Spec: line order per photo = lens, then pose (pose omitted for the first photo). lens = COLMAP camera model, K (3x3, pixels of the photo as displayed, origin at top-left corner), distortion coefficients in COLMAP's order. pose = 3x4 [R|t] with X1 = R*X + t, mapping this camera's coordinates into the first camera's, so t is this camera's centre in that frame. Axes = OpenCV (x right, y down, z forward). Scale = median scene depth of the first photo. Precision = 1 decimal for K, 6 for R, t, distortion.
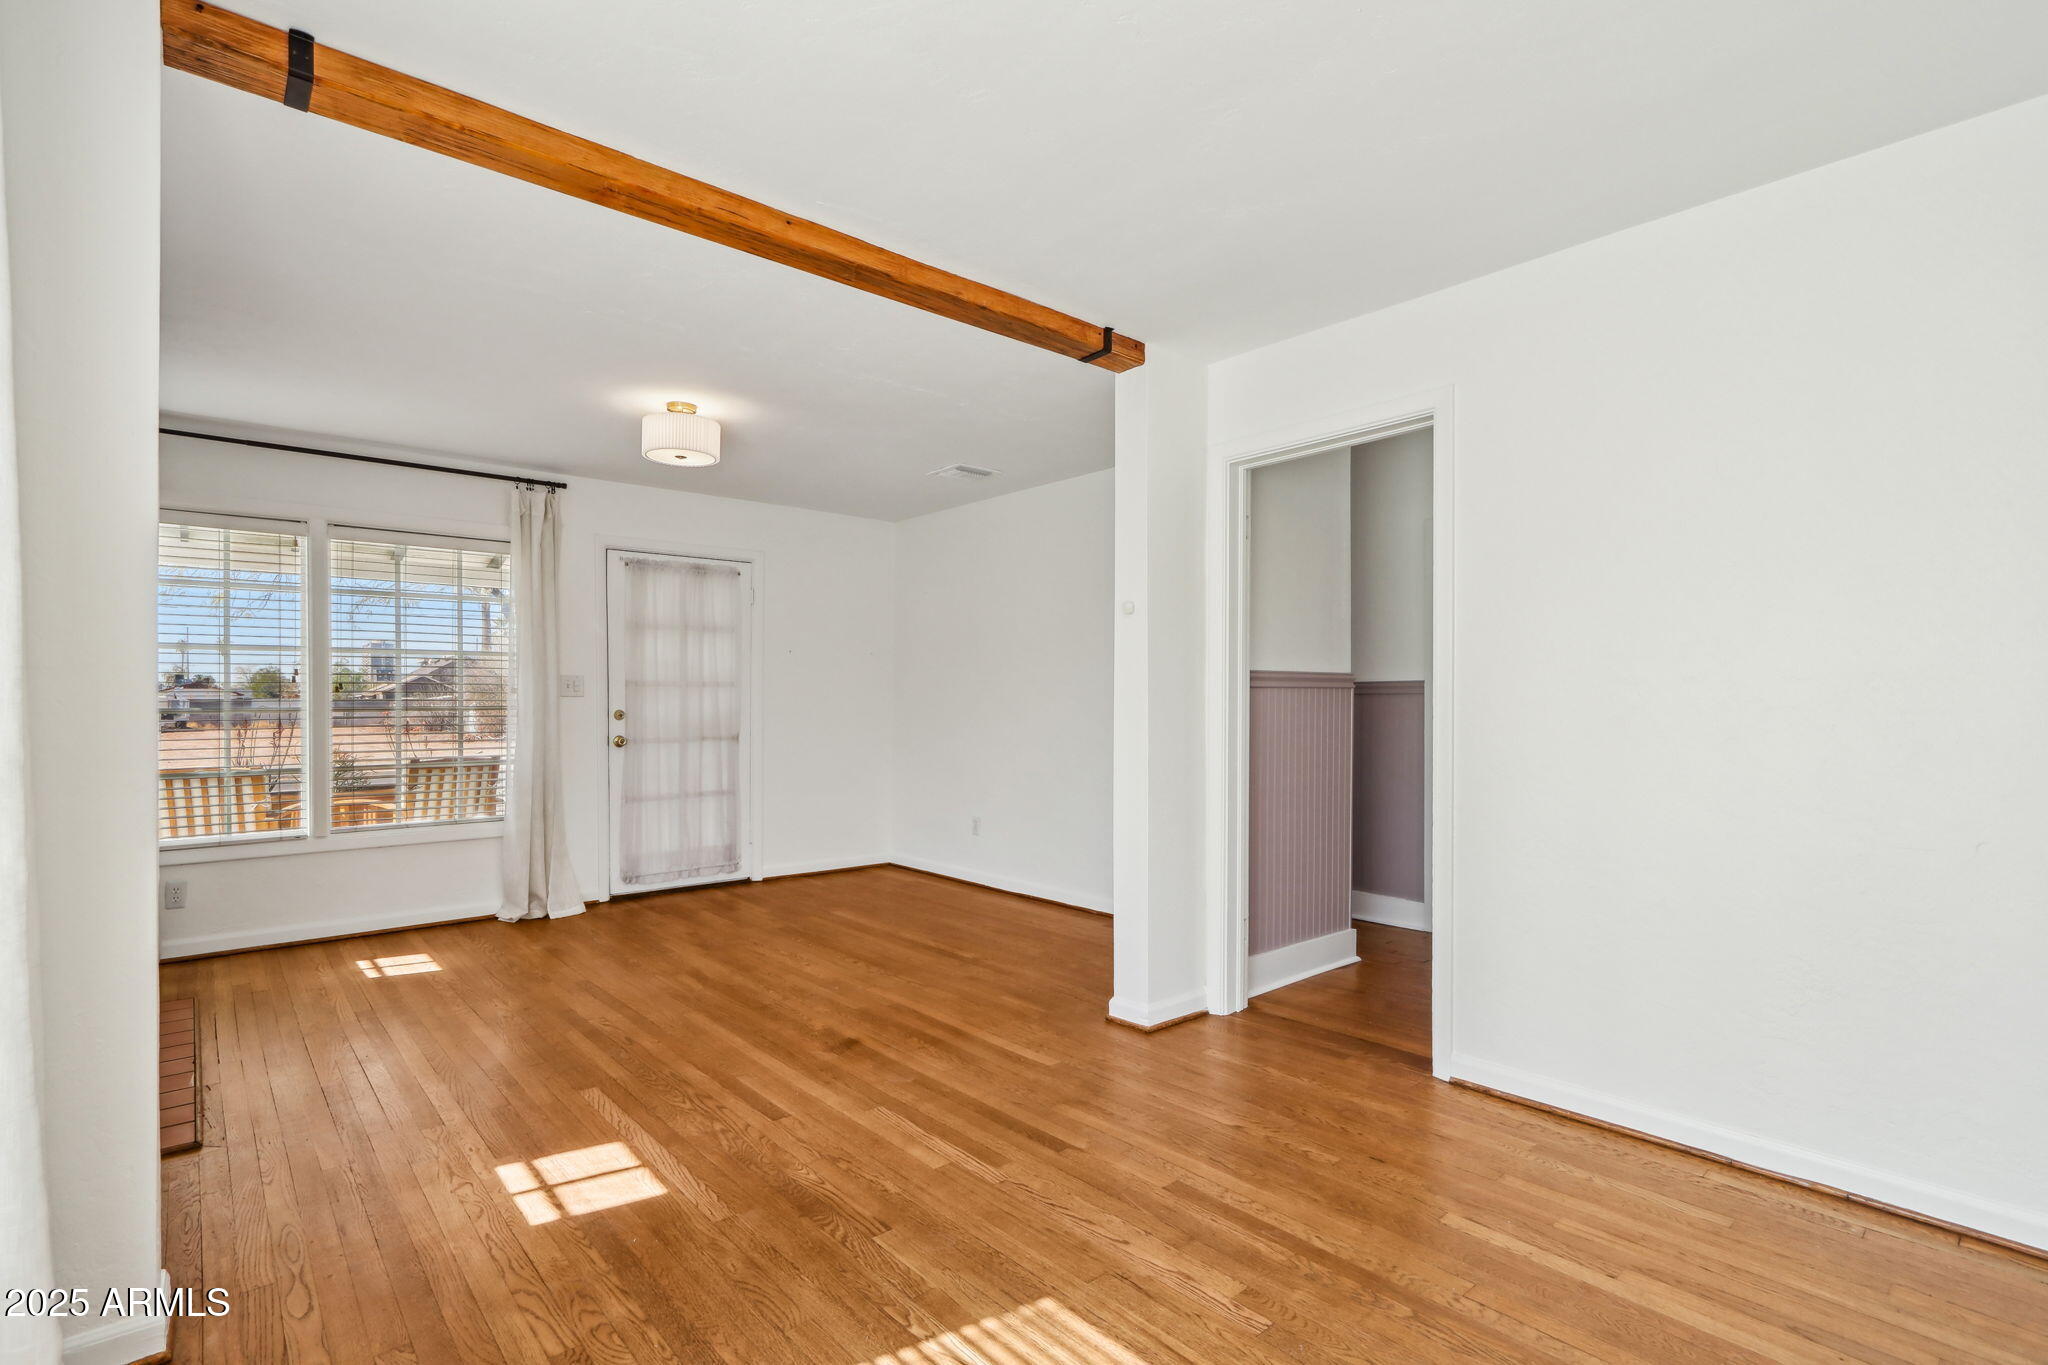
lens RADIAL K [[964.1, 0, 996.3], [0, 964.1, 692.1], [0, 0, 1]] dist [-0.006122, 0.000890]
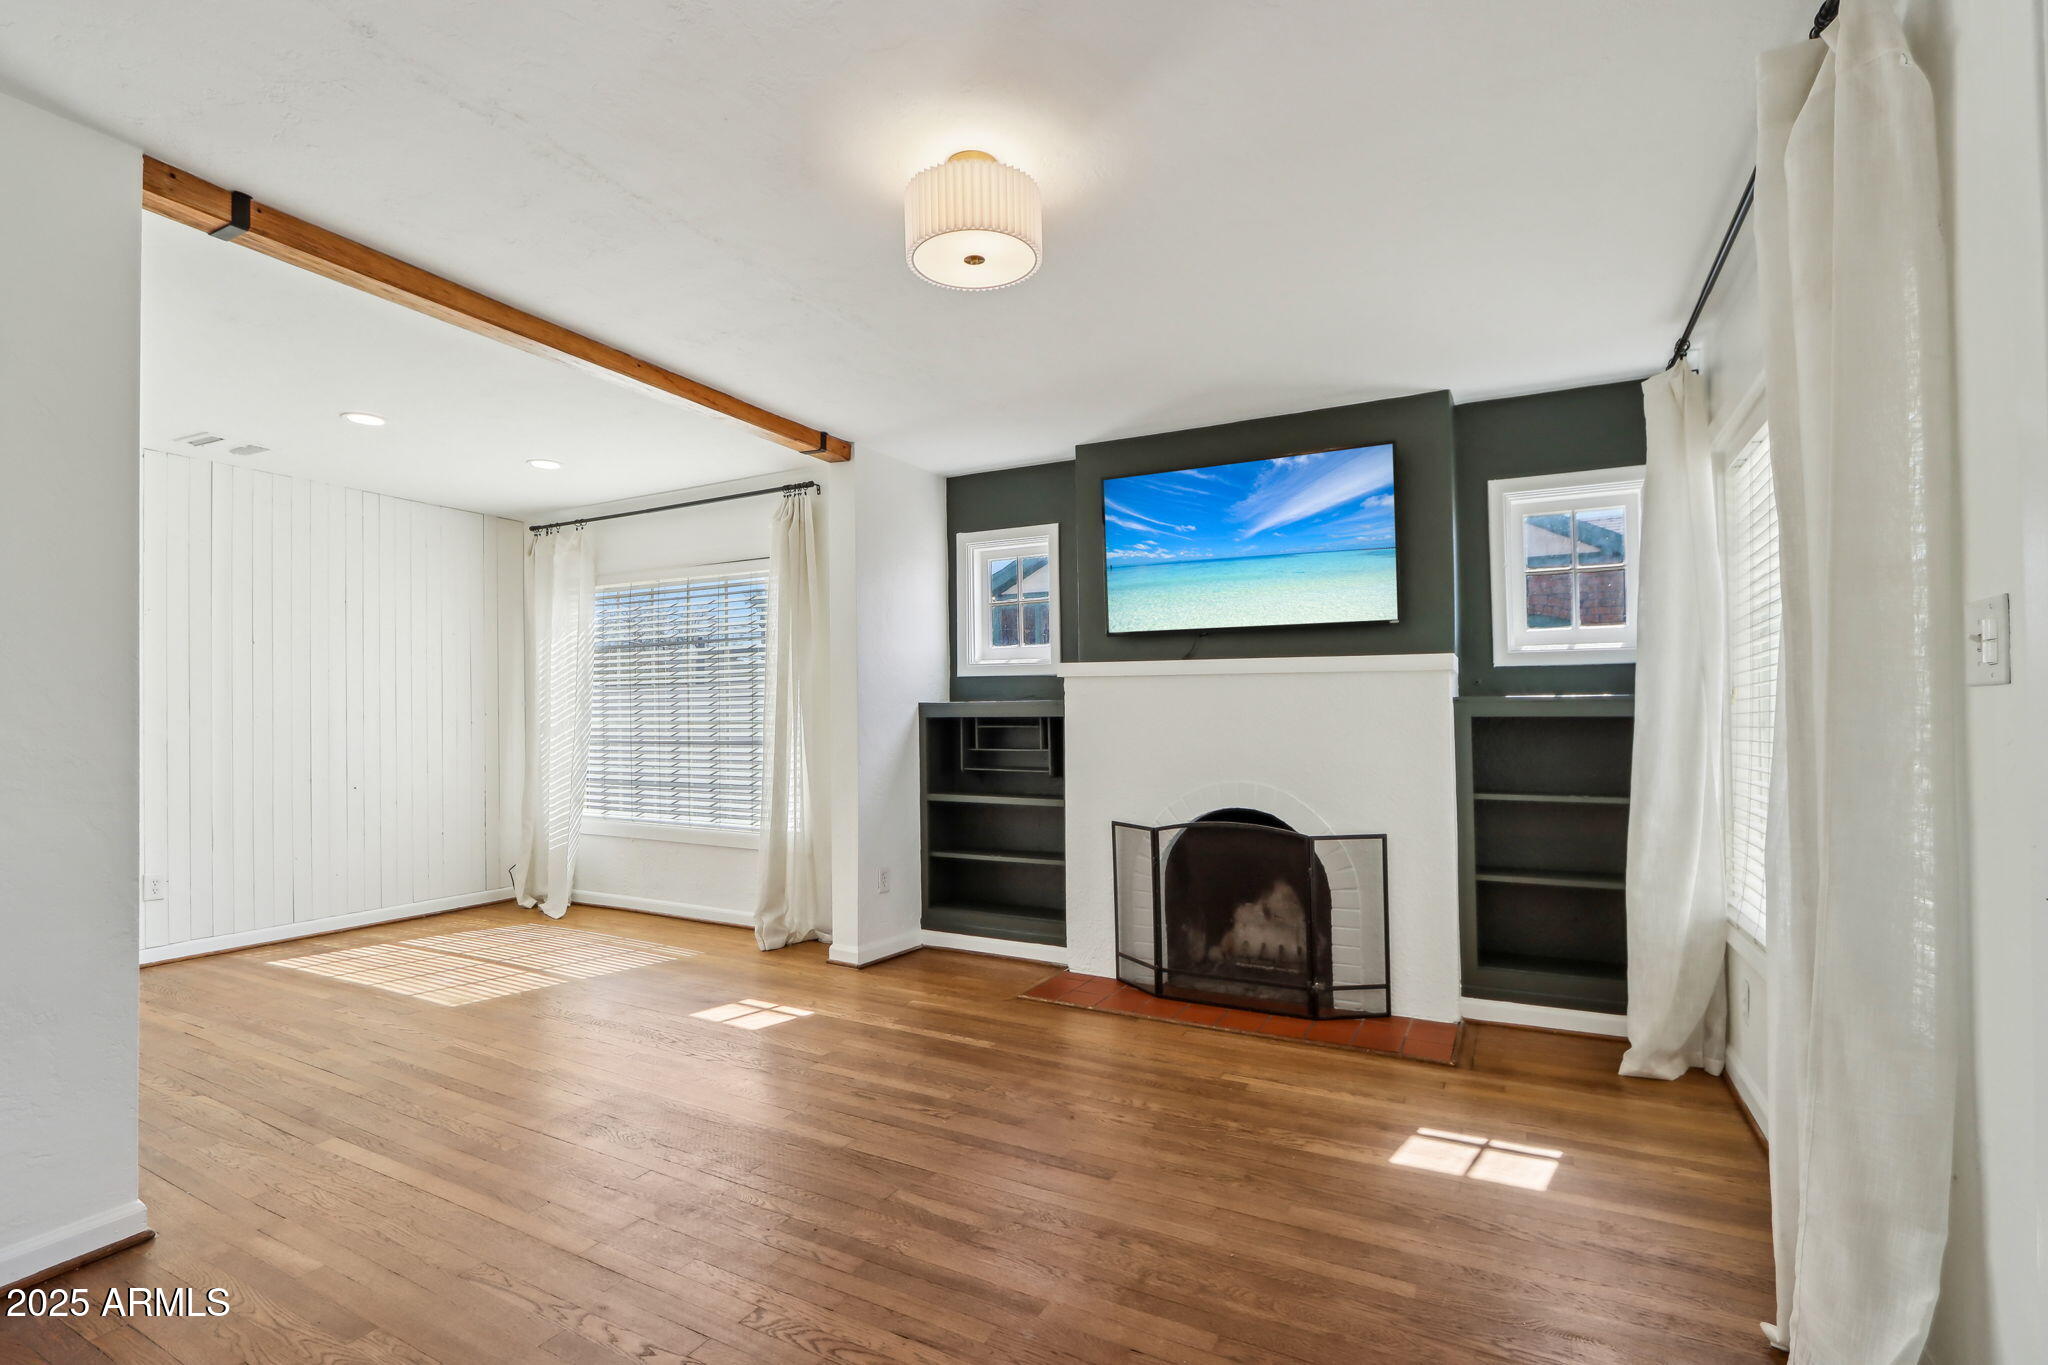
lens RADIAL K [[964.1, 0, 996.3], [0, 964.1, 692.1], [0, 0, 1]] dist [-0.006122, 0.000890]
pose [[-0.938173, -0.002712, -0.346155, -0.246726], [0.008844, 0.999455, -0.031801, 0.027482], [0.346053, -0.032897, -0.937638, 2.495111]]
